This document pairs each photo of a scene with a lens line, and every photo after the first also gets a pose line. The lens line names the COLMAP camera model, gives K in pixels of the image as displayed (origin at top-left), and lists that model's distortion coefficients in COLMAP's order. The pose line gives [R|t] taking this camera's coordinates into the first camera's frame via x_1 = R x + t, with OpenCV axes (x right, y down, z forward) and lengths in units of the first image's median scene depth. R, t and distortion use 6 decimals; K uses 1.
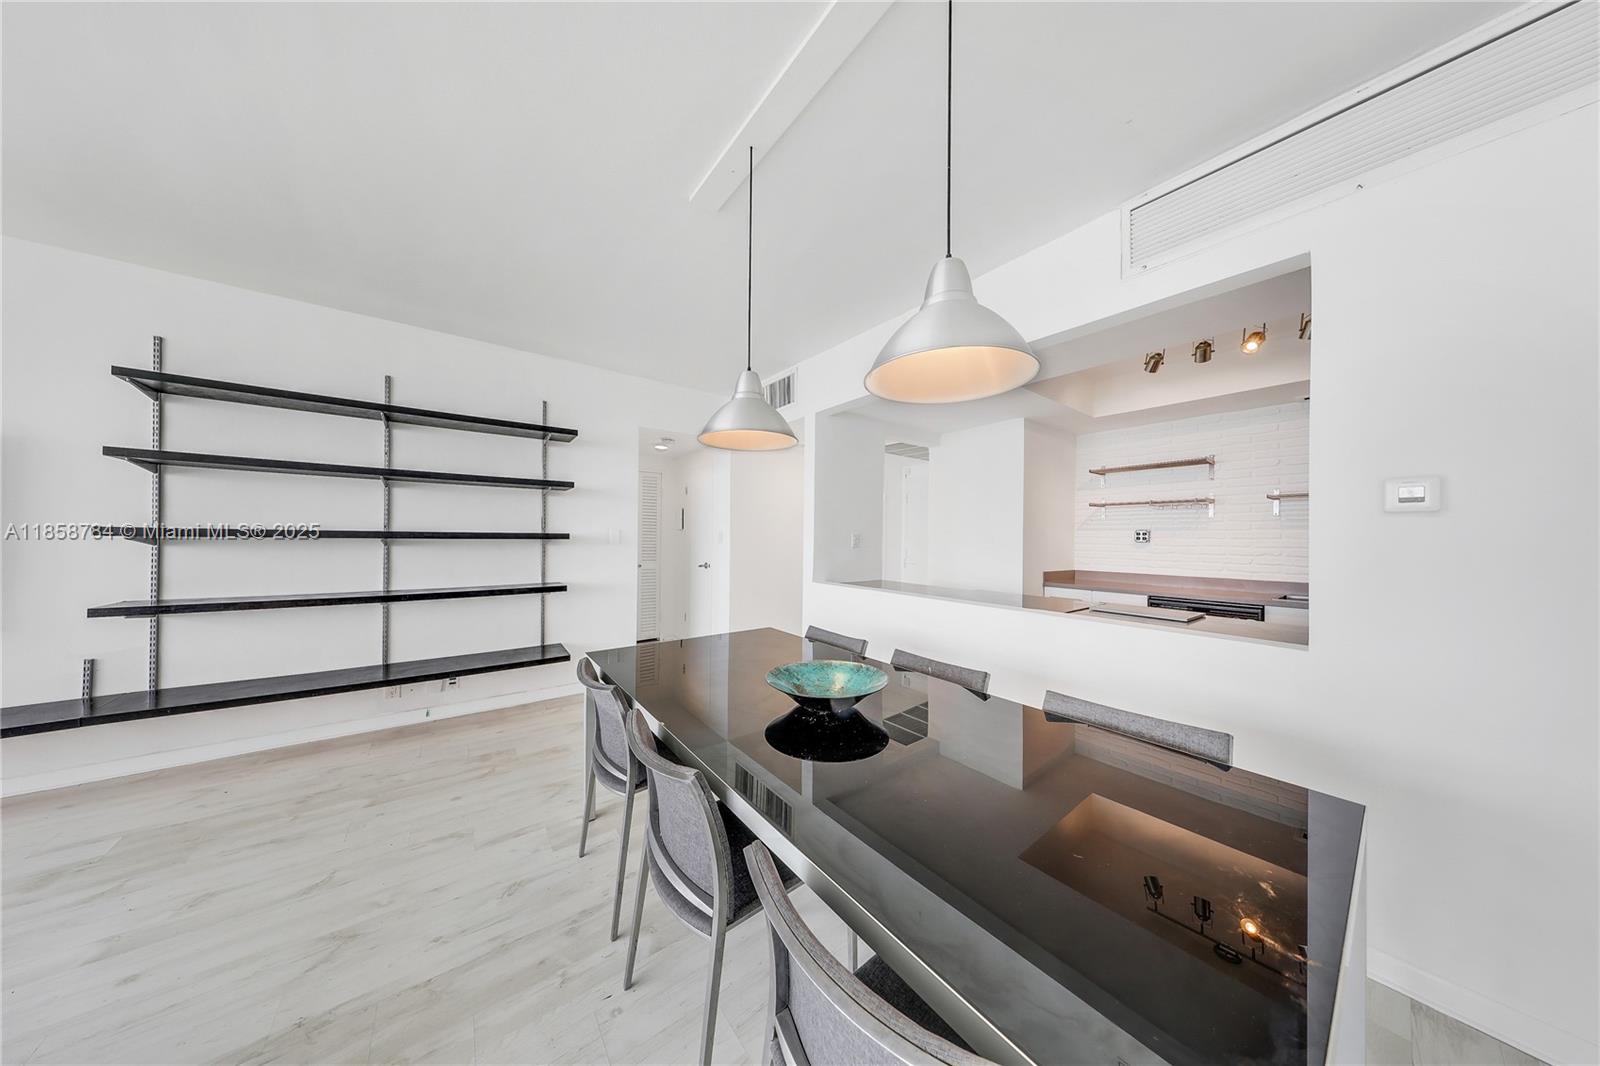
lens RADIAL K [[468.3, 0, 798.1], [0, 468.3, 531.3], [0, 0, 1]] dist [0.006124, -0.000004]
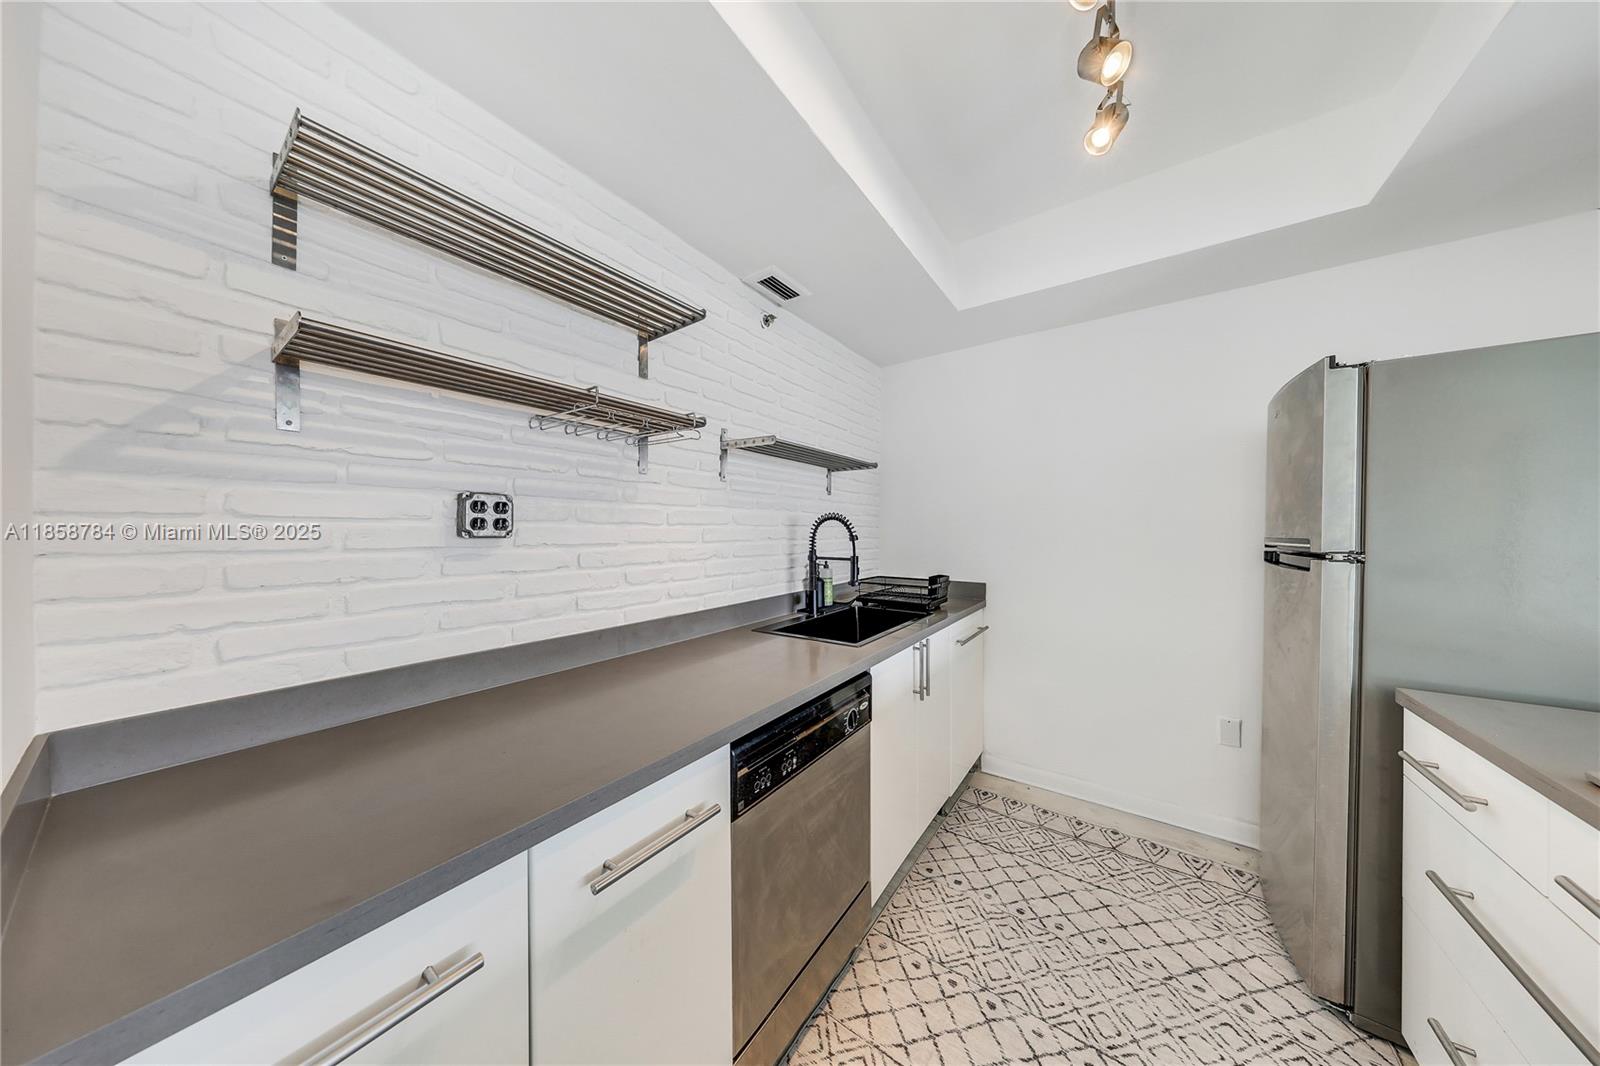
lens RADIAL K [[466.2, 0, 807.0], [0, 466.2, 534.9], [0, 0, 1]] dist [-0.000703, -0.000022]
pose [[-0.314783, -0.022753, 0.948891, 0.534206], [-0.016471, 0.999693, 0.018507, 0.017017], [-0.949021, -0.009804, -0.315061, 1.130909]]
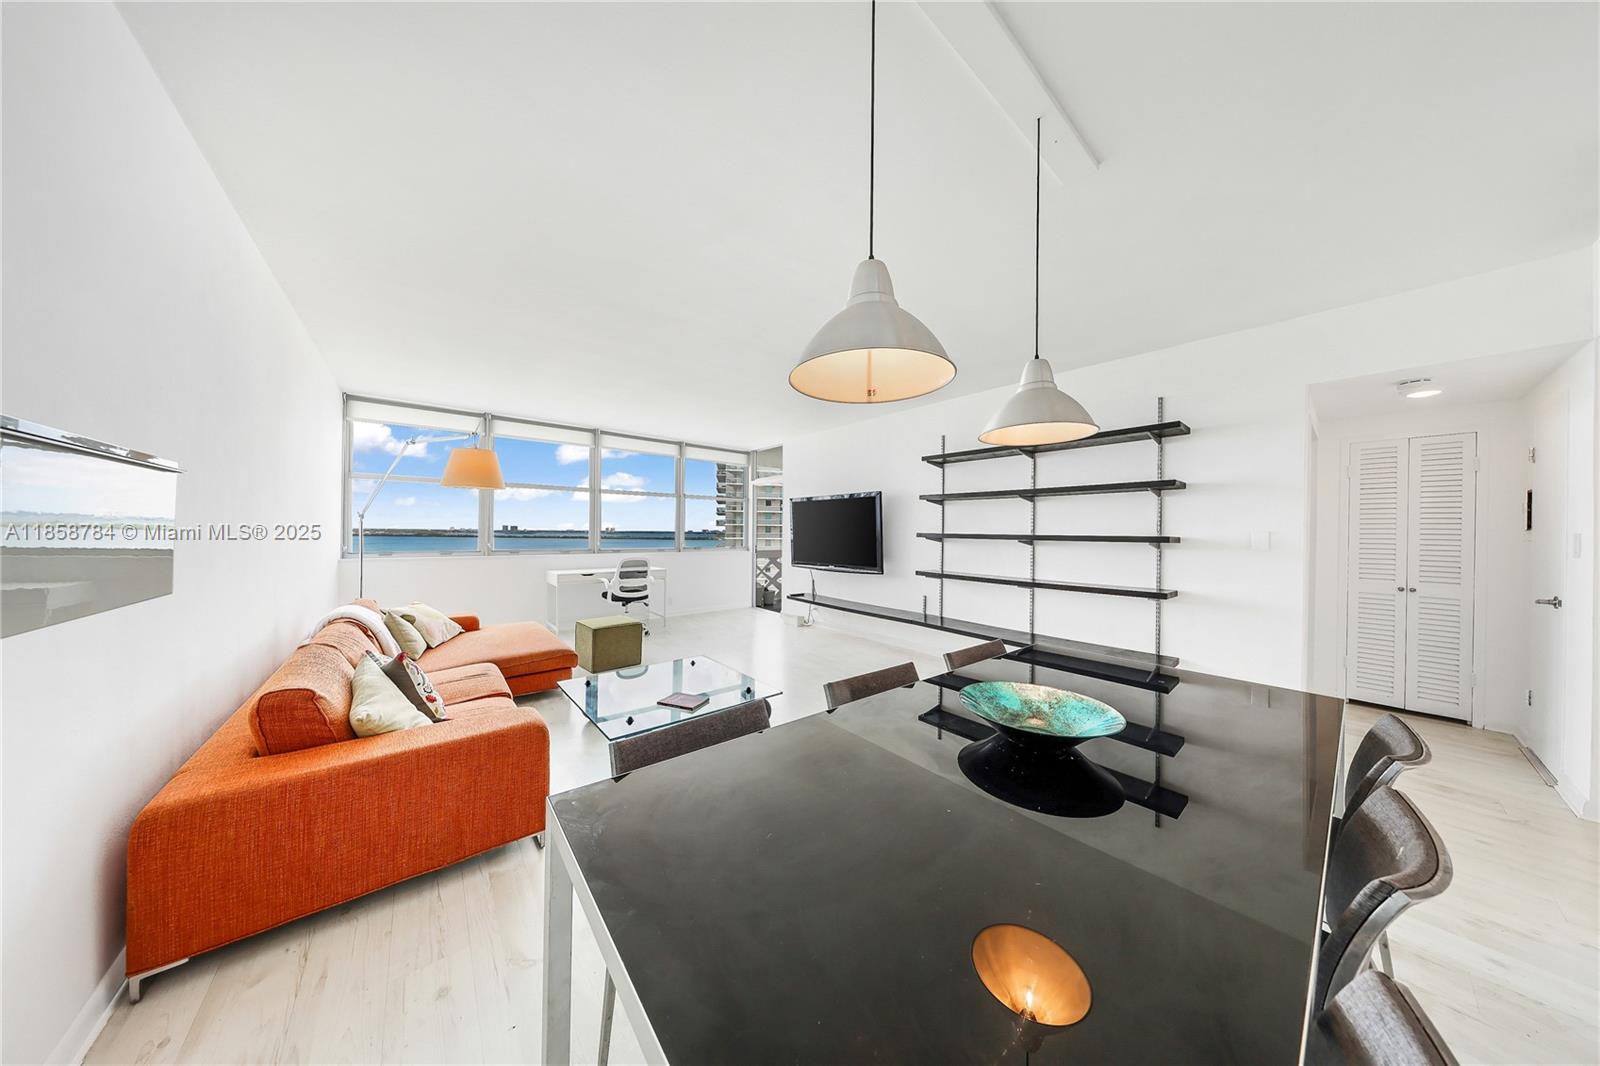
lens RADIAL K [[458.9, 0, 797.3], [0, 458.9, 534.0], [0, 0, 1]] dist [-0.000316, -0.000001]
pose [[0.041790, -0.006404, -0.999106, 0.405265], [0.000769, 0.999979, -0.006377, 0.004089], [0.999126, -0.000502, 0.041794, 0.260775]]
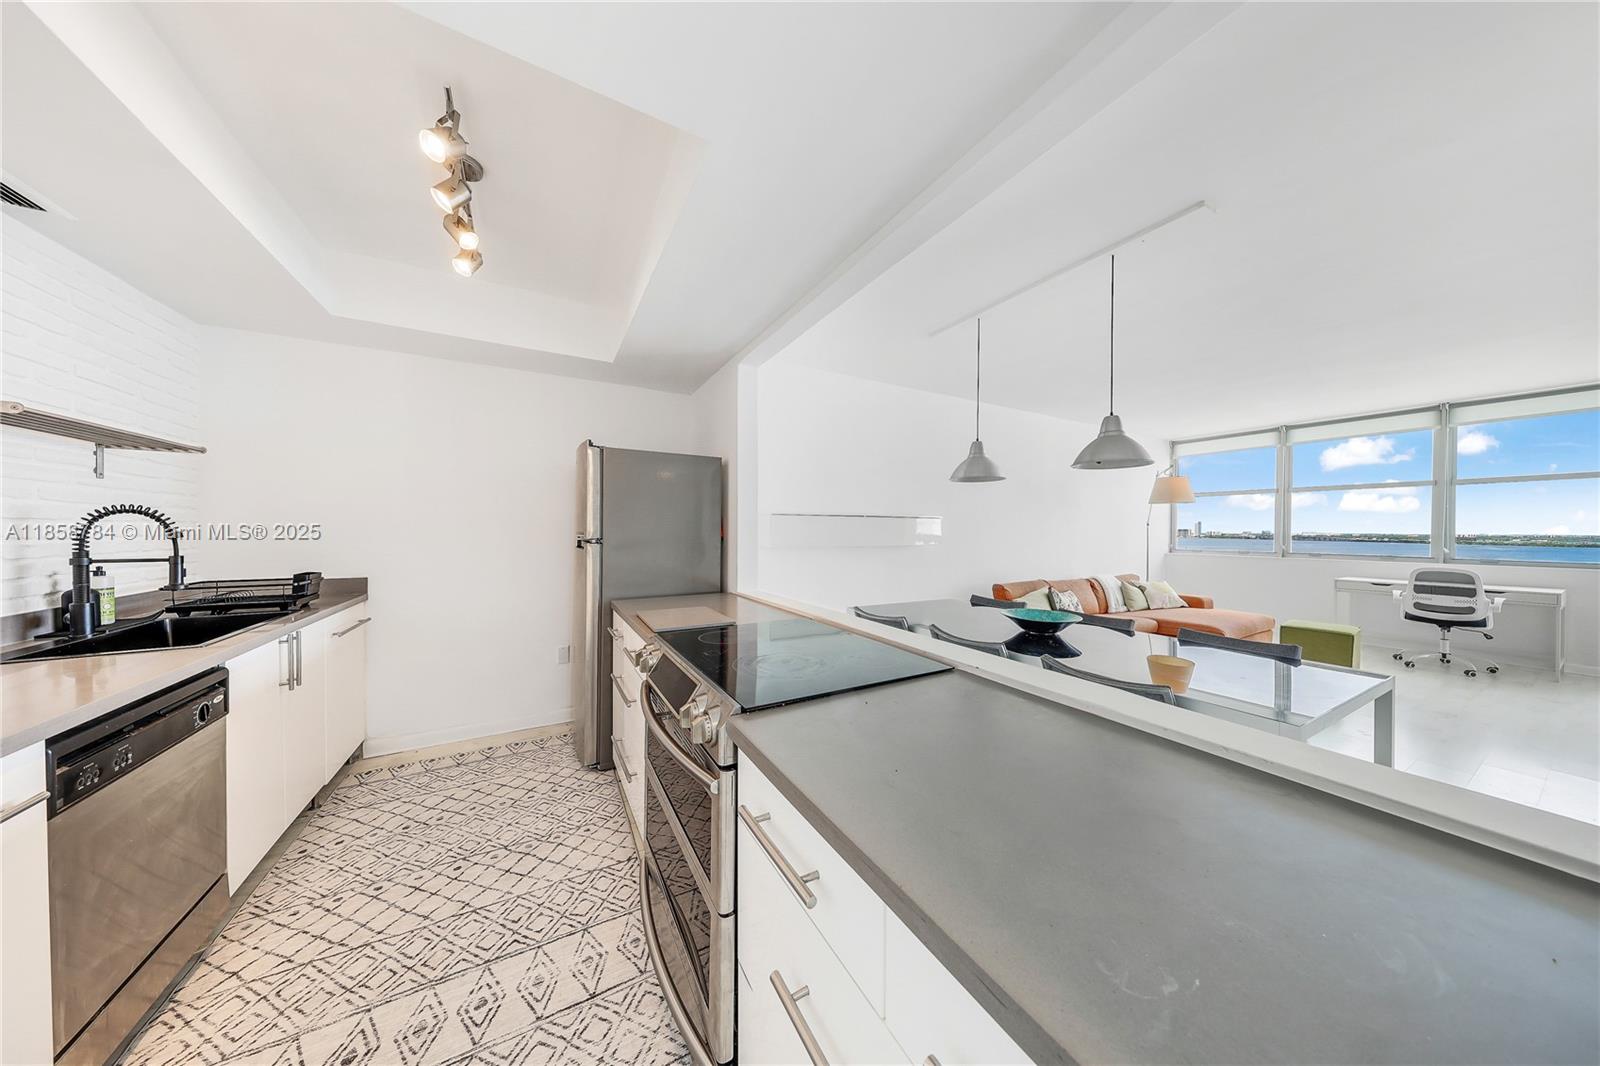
lens RADIAL K [[468.5, 0, 802.4], [0, 468.5, 532.6], [0, 0, 1]] dist [0.000202, -0.000013]
pose [[-0.991373, -0.017890, 0.129842, 0.324472], [-0.018544, 0.999821, -0.003826, 0.017470], [-0.129751, -0.006201, -0.991527, 1.310309]]
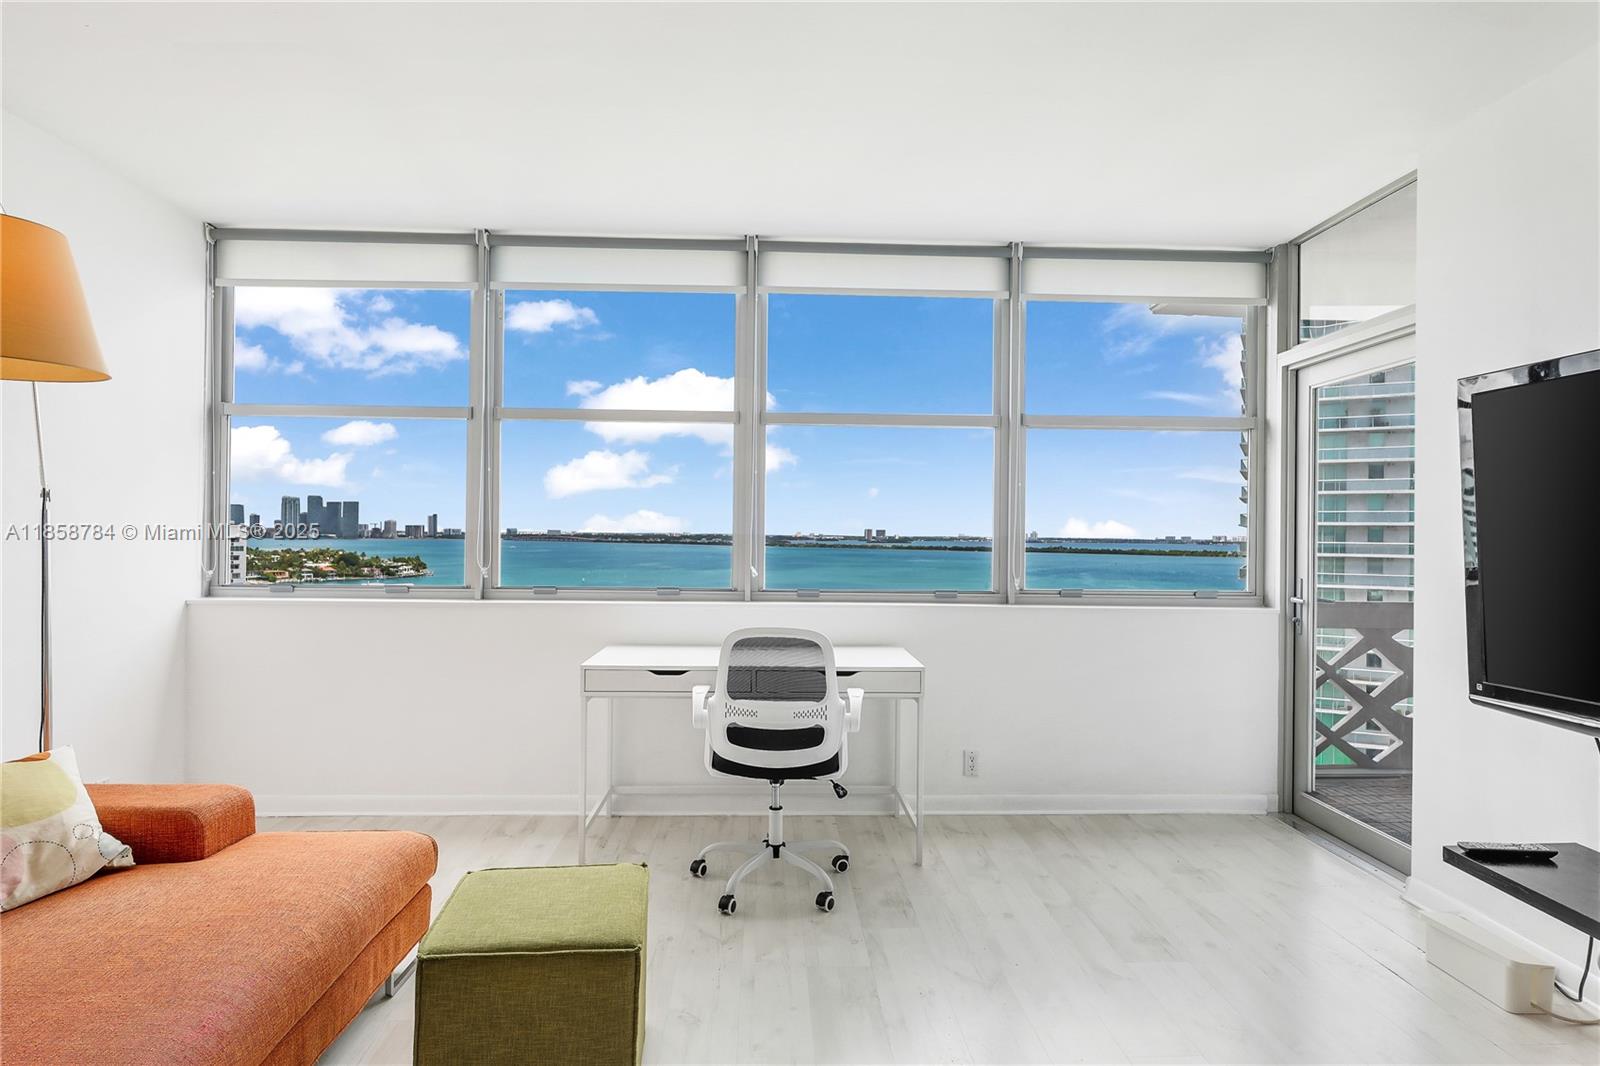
lens RADIAL K [[875.2, 0, 797.0], [0, 875.2, 534.1], [0, 0, 1]] dist [0.004456, 0.000473]
pose [[-0.569311, -0.017143, -0.821944, -0.576091], [-0.007713, 0.999850, -0.015511, -0.004764], [0.822086, -0.002491, -0.569357, 0.270597]]
